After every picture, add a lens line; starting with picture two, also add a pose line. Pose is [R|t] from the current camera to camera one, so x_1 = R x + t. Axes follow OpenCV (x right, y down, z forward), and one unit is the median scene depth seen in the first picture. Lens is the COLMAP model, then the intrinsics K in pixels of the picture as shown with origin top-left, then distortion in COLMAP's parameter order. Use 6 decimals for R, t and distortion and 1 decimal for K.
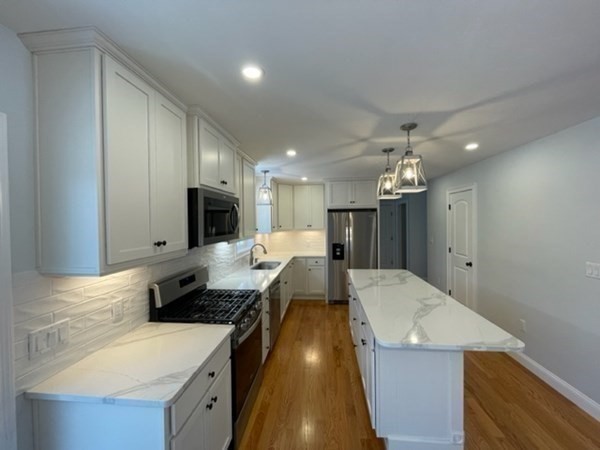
lens RADIAL K [[244.6, 0, 298.7], [0, 244.6, 223.9], [0, 0, 1]] dist [-0.001003, -0.001348]
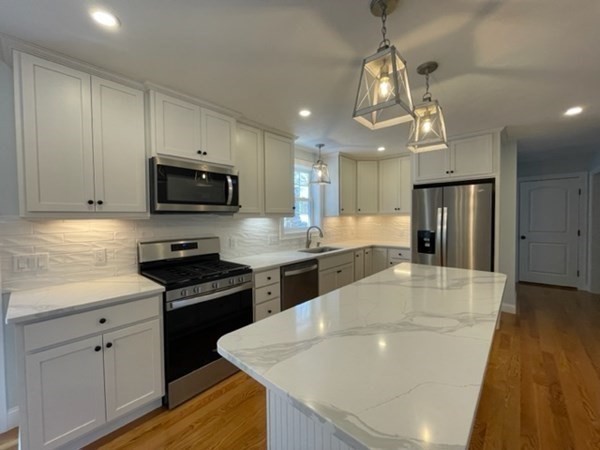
lens RADIAL K [[244.6, 0, 302.4], [0, 244.6, 223.4], [0, 0, 1]] dist [-0.001003, -0.001348]
pose [[0.807533, 0.018304, -0.589539, 0.662380], [-0.008340, 0.999773, 0.019618, 0.104966], [0.589764, -0.010926, 0.807502, 0.438688]]
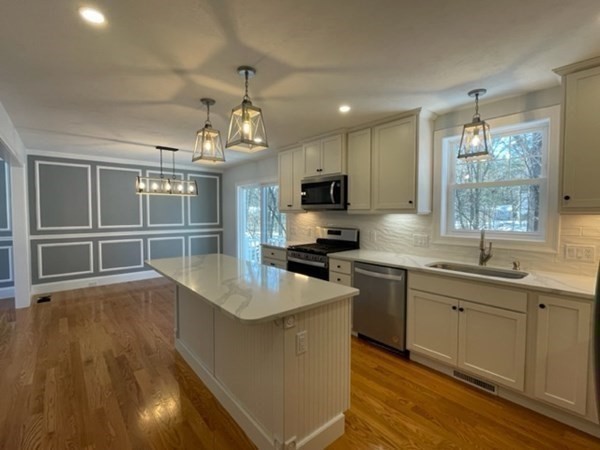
lens RADIAL K [[280.9, 0, 293.3], [0, 280.9, 224.8], [0, 0, 1]] dist [-0.000032, -0.000692]
pose [[-0.706453, 0.052506, -0.705810, 1.118523], [0.003960, 0.997522, 0.070243, 0.049717], [0.707749, 0.046828, -0.704910, 2.226170]]
